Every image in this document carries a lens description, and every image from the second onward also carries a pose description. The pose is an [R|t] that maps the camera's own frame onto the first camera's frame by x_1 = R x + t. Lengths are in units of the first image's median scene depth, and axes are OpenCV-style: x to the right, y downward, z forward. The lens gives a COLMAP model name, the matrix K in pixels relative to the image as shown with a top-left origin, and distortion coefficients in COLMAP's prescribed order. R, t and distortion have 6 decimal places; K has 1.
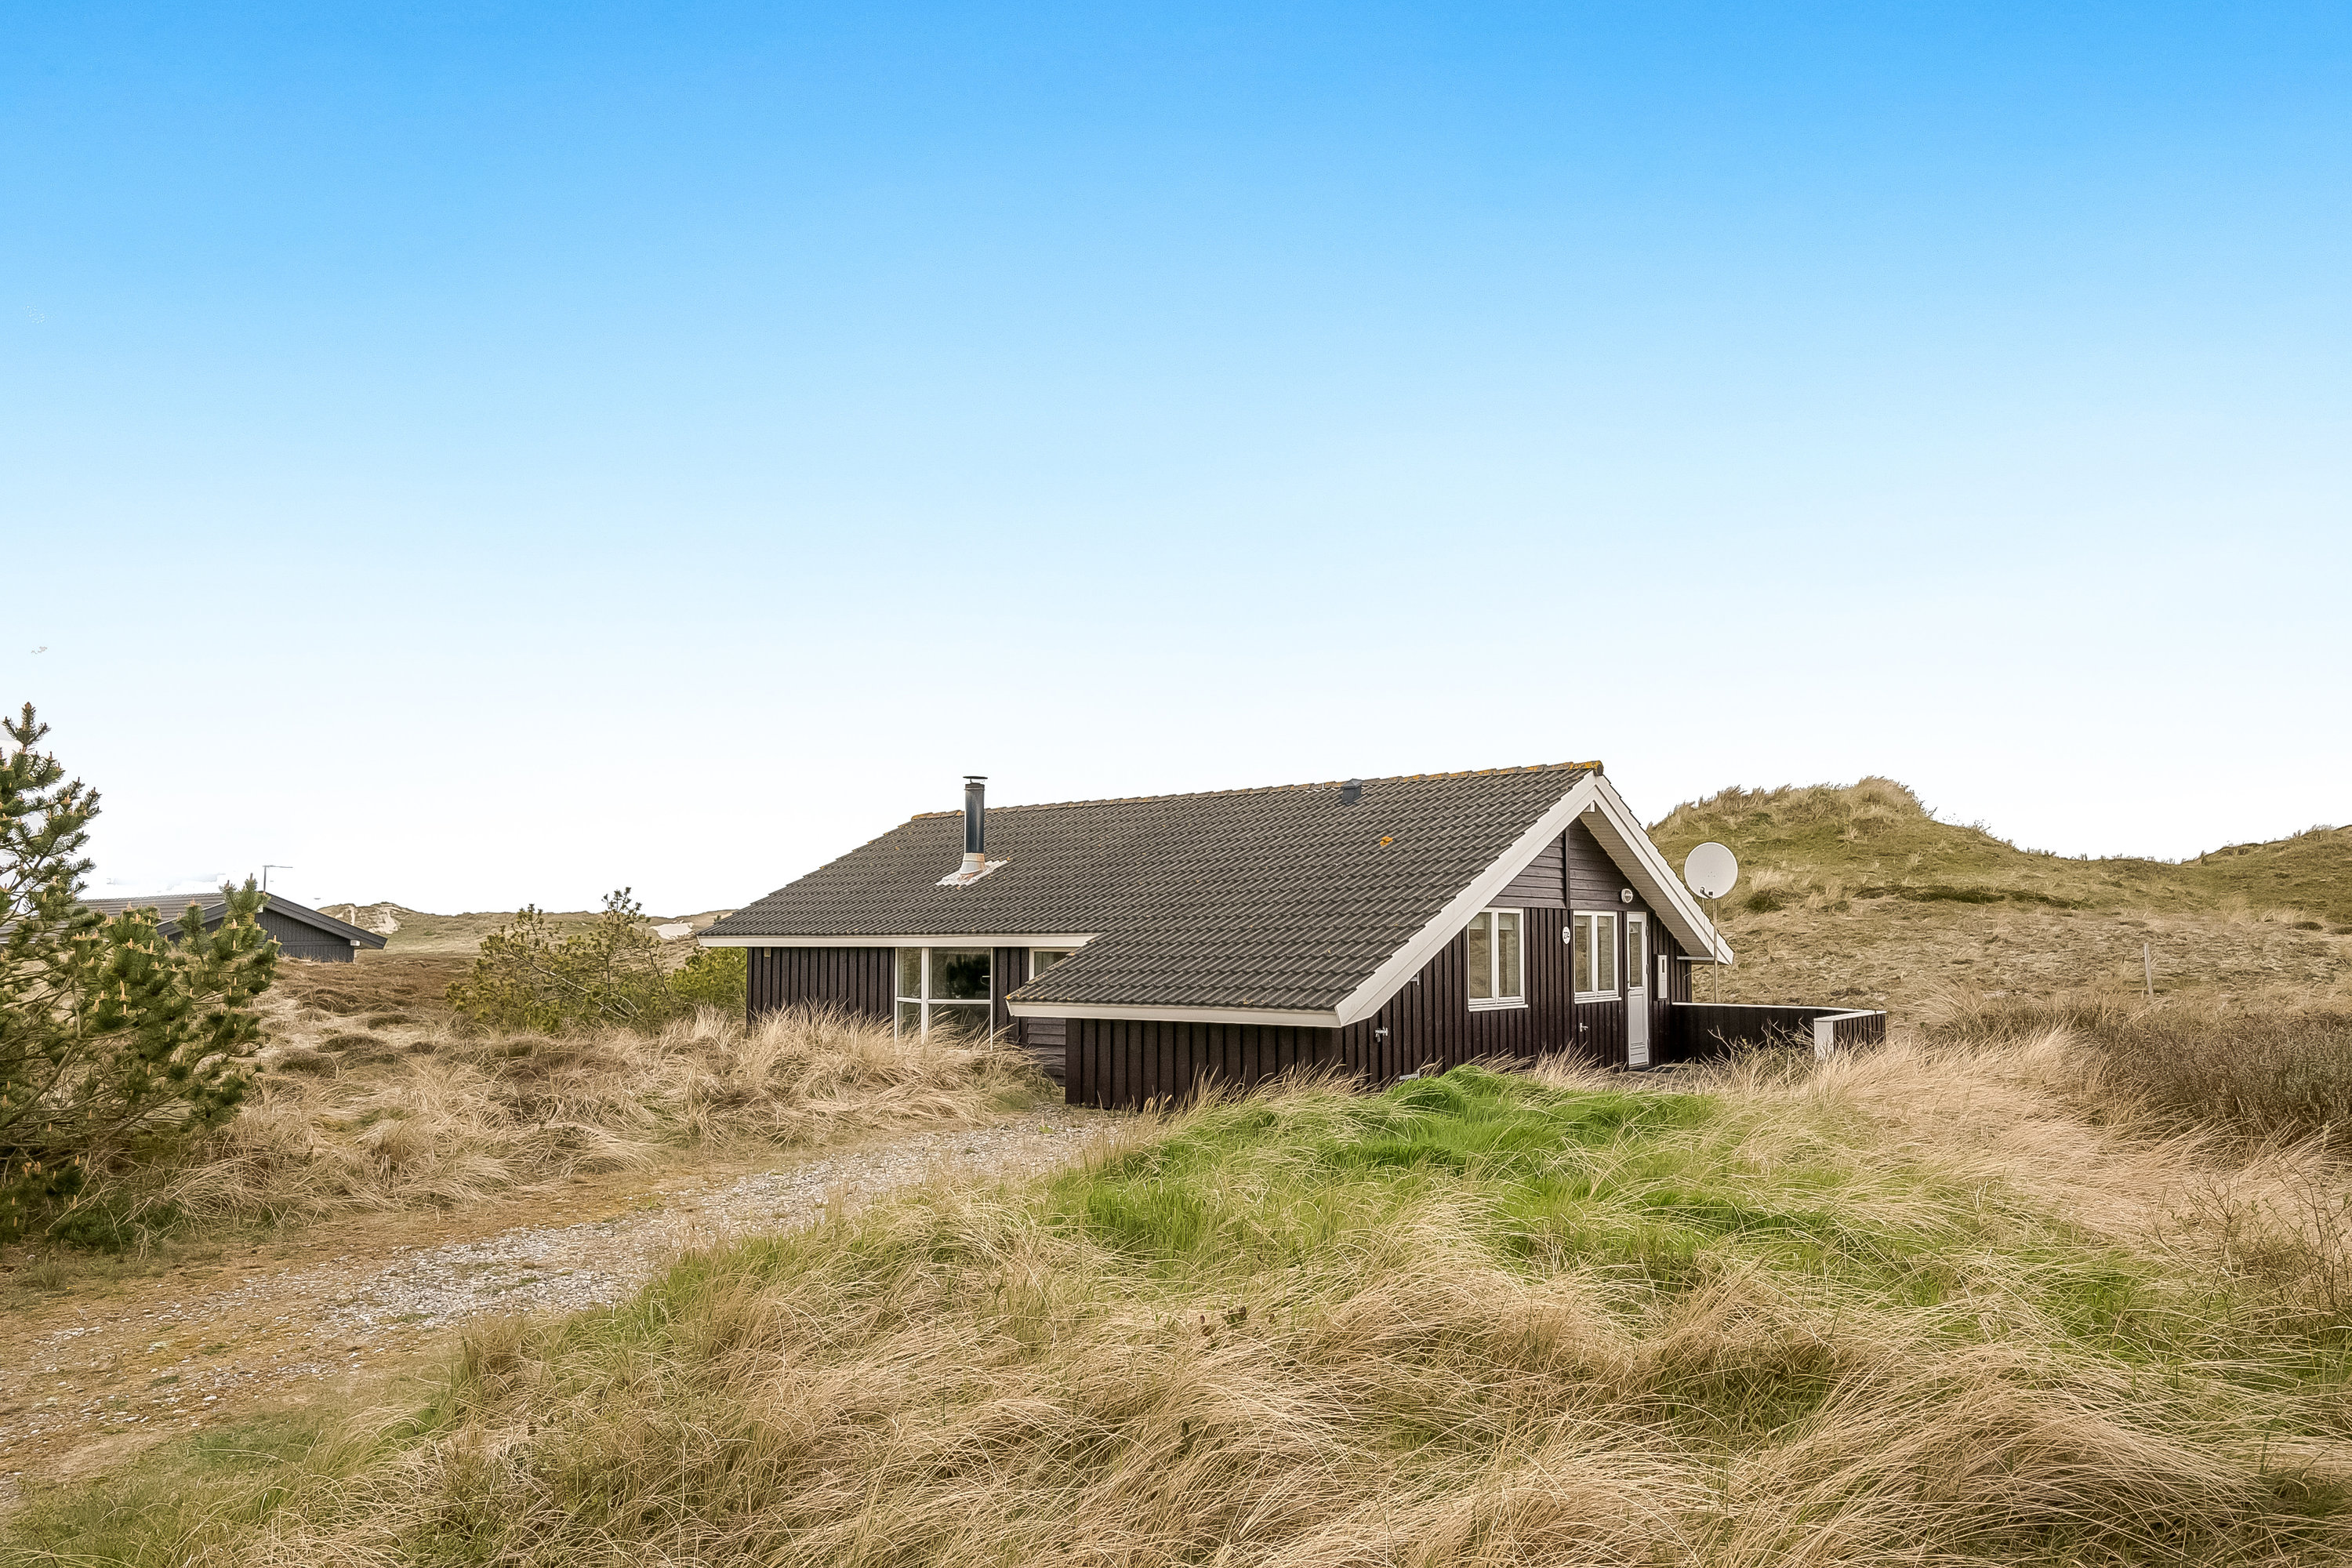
lens RADIAL K [[1555.6, 0, 1176.0], [0, 1555.6, 784.0], [0, 0, 1]] dist [0.002394, 0.001503]
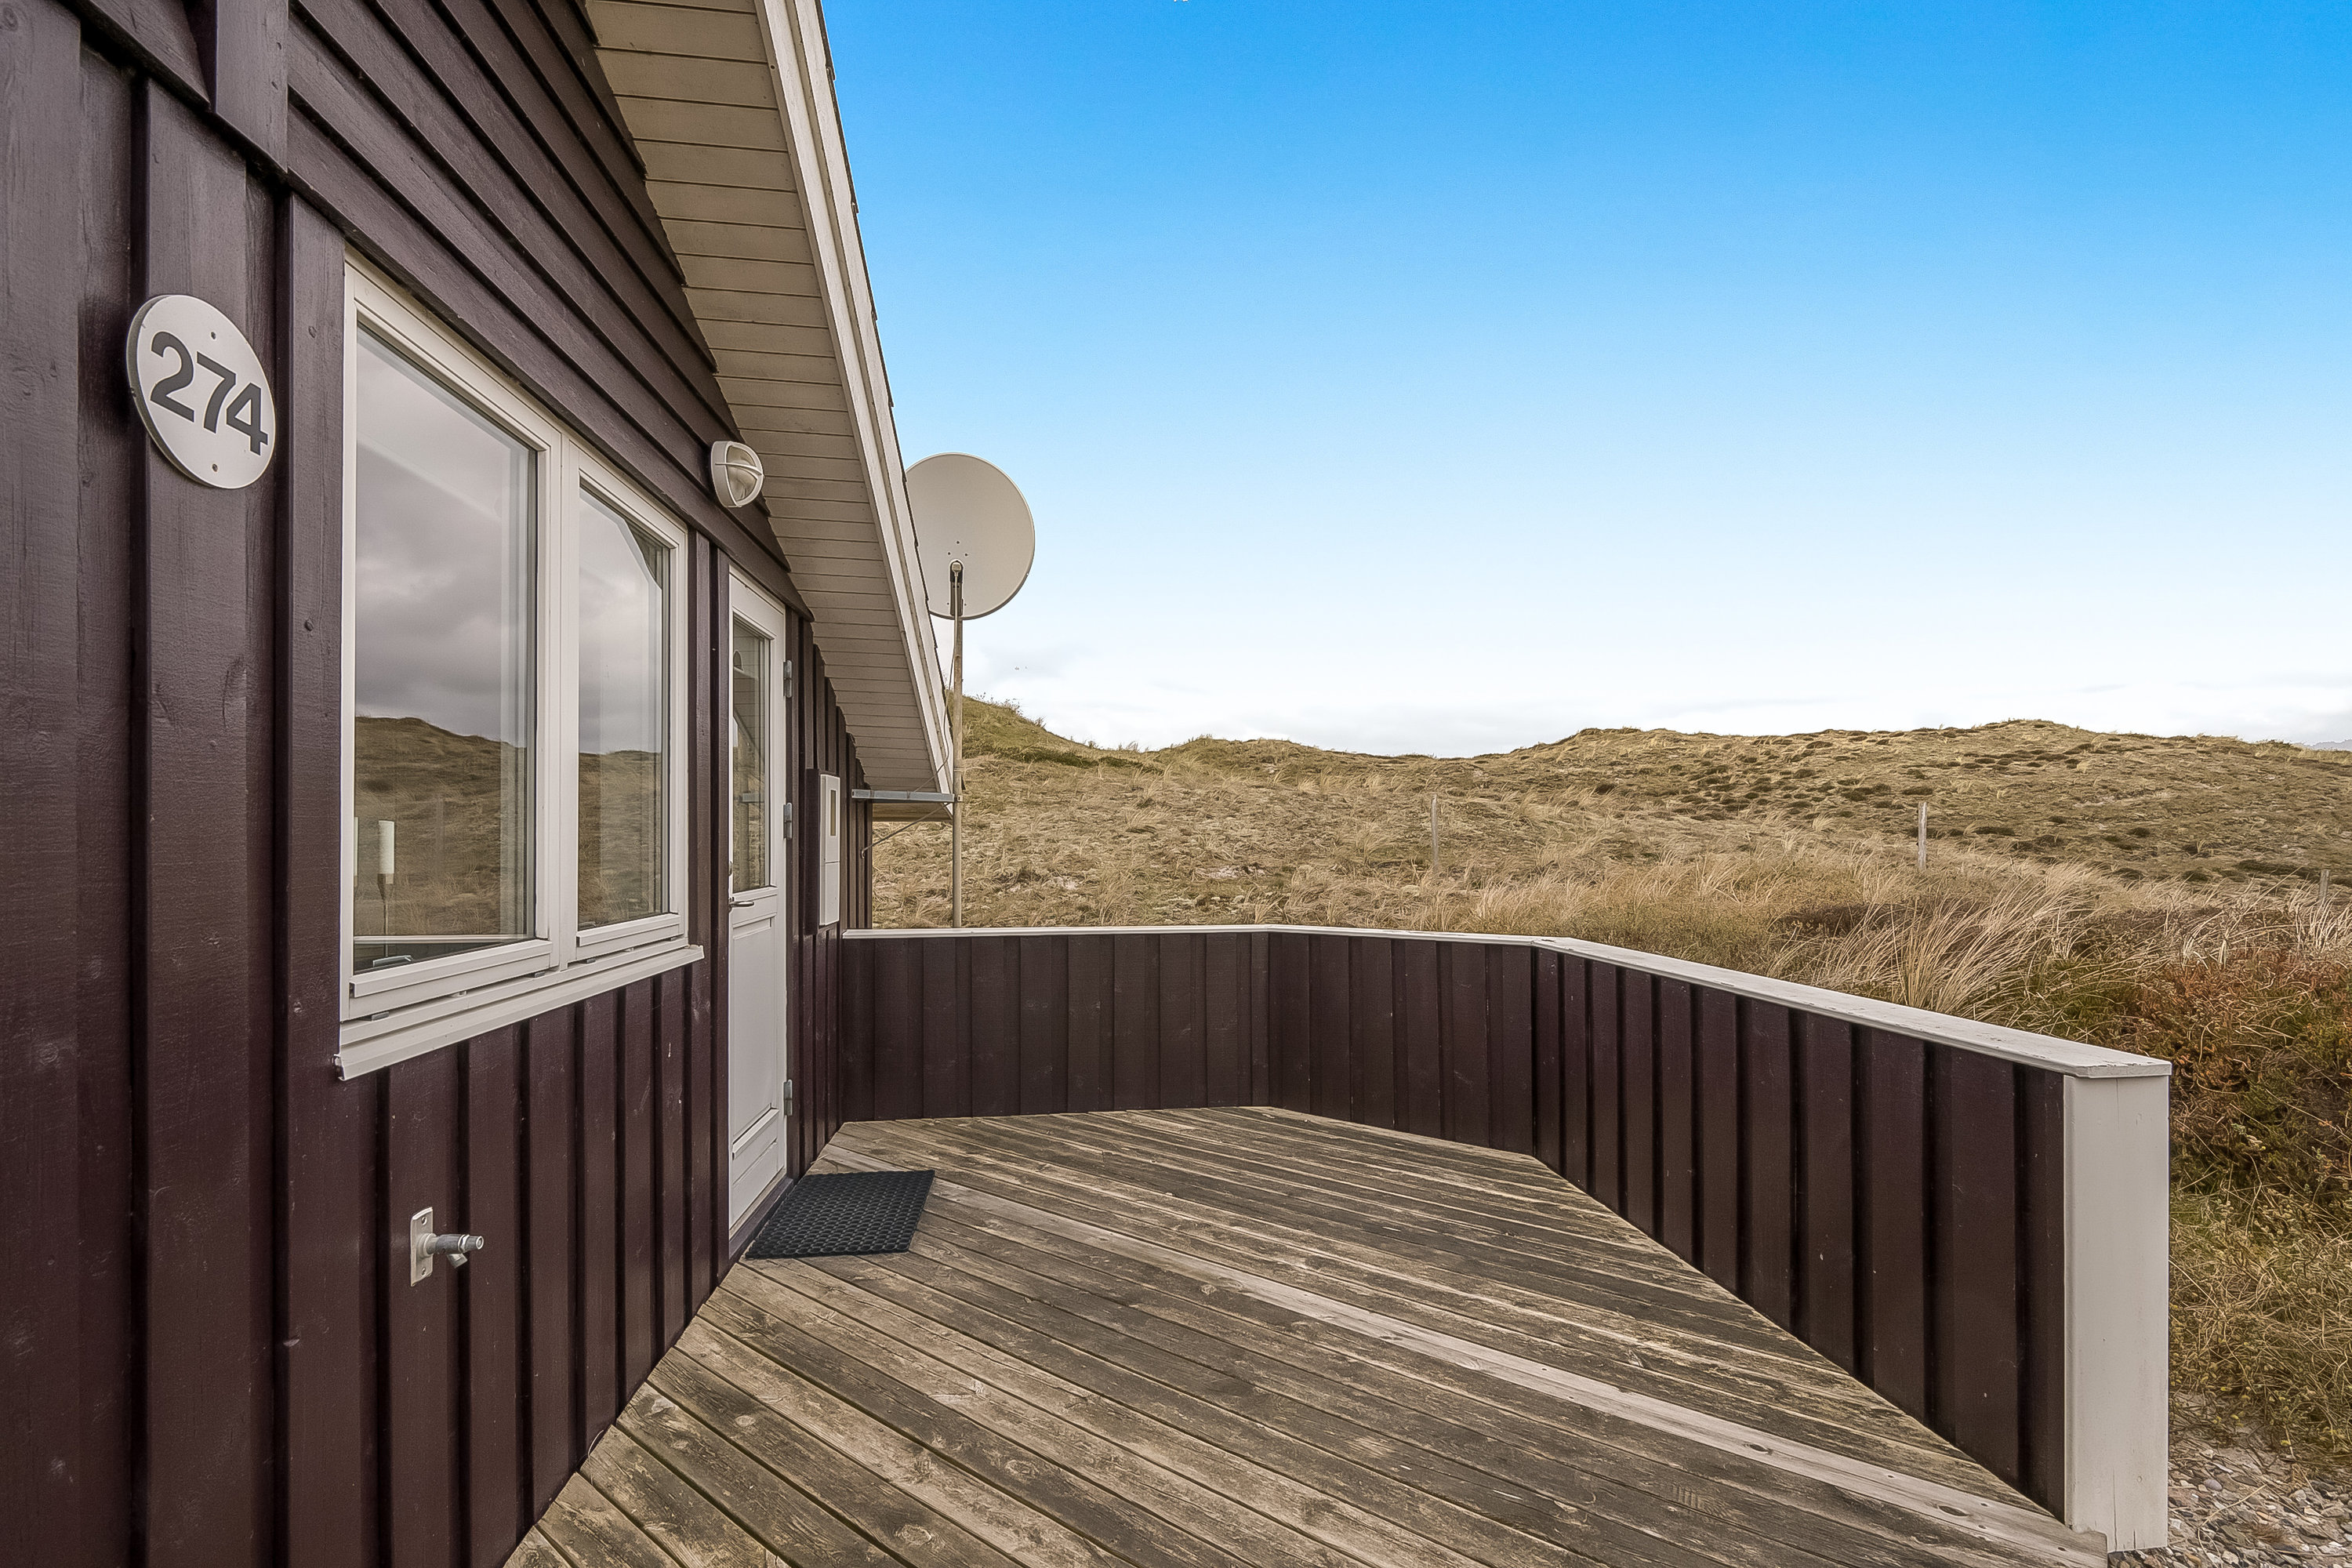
lens RADIAL K [[1018.4, 0, 1178.7], [0, 1018.4, 832.8], [0, 0, 1]] dist [0.000087, -0.000006]
pose [[0.696554, -0.002423, 0.717500, 0.221089], [-0.063824, 0.995821, 0.065324, 0.103739], [-0.714660, -0.091296, 0.693488, 0.816339]]
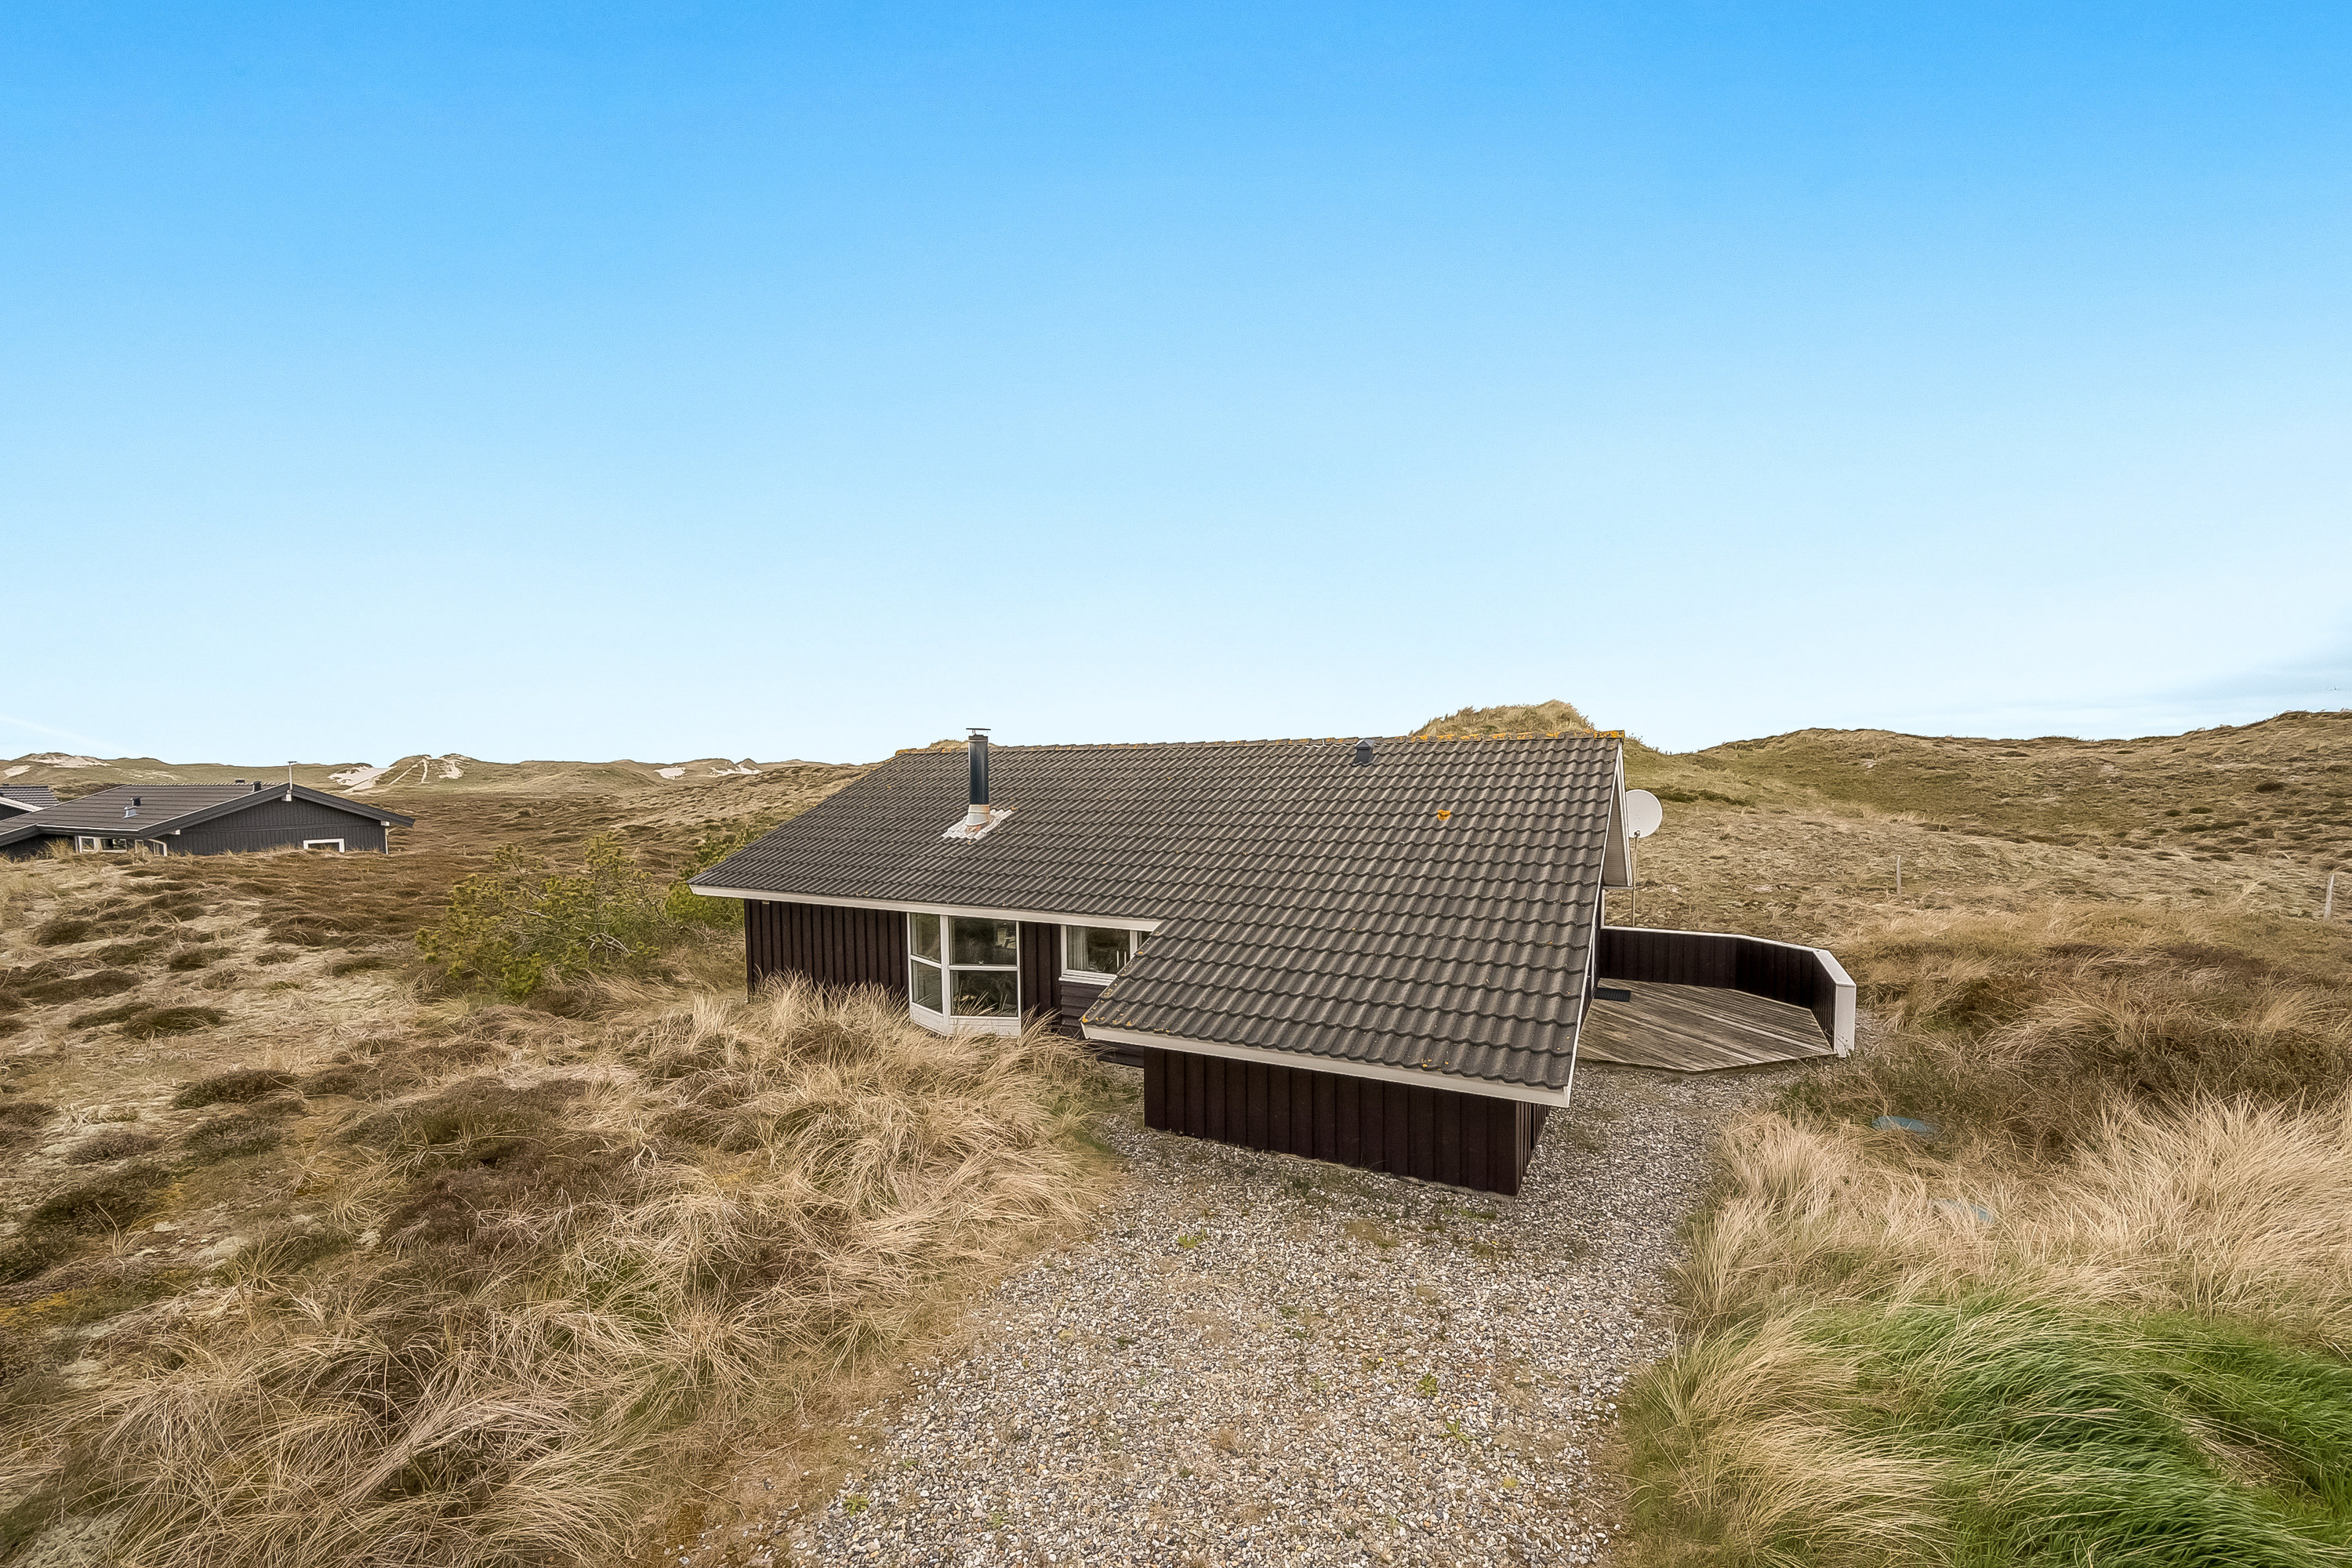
lens RADIAL K [[921.6, 0, 1186.0], [0, 921.6, 809.6], [0, 0, 1]] dist [-0.002506, -0.000187]
pose [[0.980520, -0.016249, 0.195748, -0.120019], [-0.012085, 0.989694, 0.142685, -0.041202], [-0.196049, -0.142271, 0.970218, 0.406274]]
